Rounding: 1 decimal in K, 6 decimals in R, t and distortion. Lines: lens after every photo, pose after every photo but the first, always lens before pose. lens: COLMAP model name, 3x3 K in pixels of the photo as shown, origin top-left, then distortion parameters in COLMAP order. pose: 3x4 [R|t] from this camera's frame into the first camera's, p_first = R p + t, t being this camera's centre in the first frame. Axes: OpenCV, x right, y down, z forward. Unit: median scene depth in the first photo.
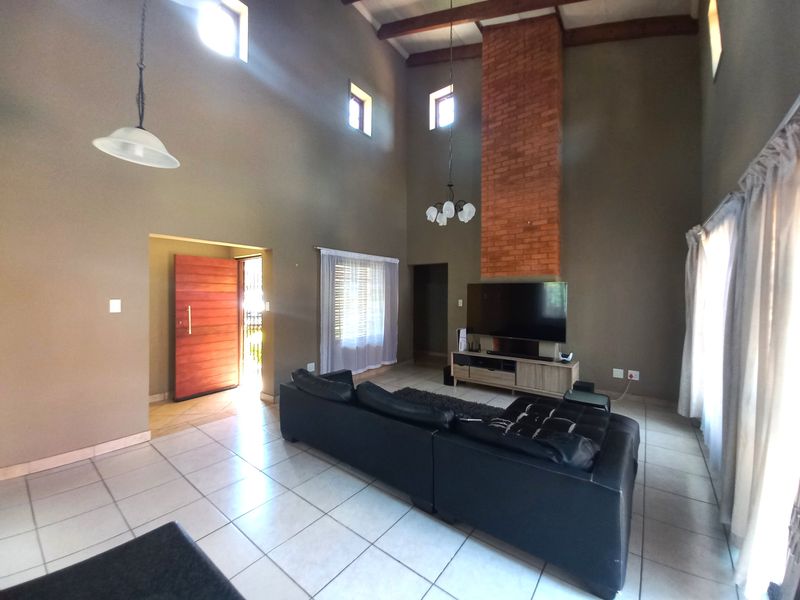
lens RADIAL K [[318.9, 0, 405.2], [0, 318.9, 300.2], [0, 0, 1]] dist [-0.007422, -0.003990]
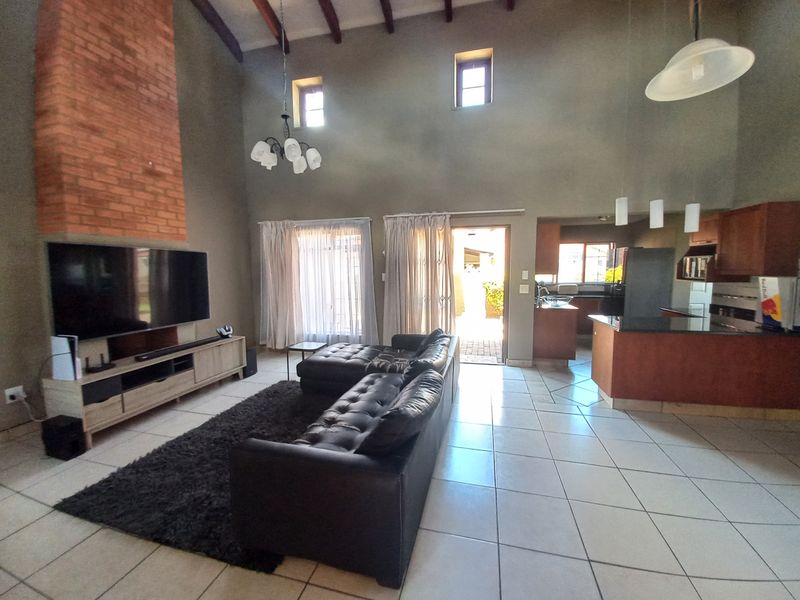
lens RADIAL K [[318.9, 0, 408.1], [0, 318.9, 301.2], [0, 0, 1]] dist [-0.007422, -0.003990]
pose [[-0.406342, -0.089082, 0.909368, -0.498574], [0.029214, 0.993461, 0.110374, -0.000525], [-0.913254, 0.071416, -0.401082, 0.761106]]
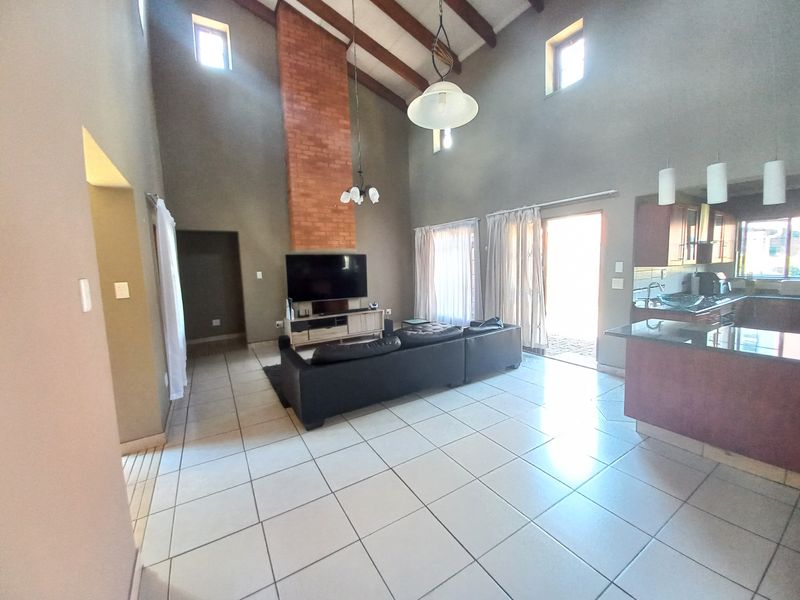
lens RADIAL K [[318.9, 0, 410.6], [0, 318.9, 300.7], [0, 0, 1]] dist [-0.007422, -0.003990]
pose [[0.339732, -0.120258, 0.932802, -0.702497], [0.053295, 0.992660, 0.108565, 0.005195], [-0.939011, 0.012831, 0.343647, 0.291374]]
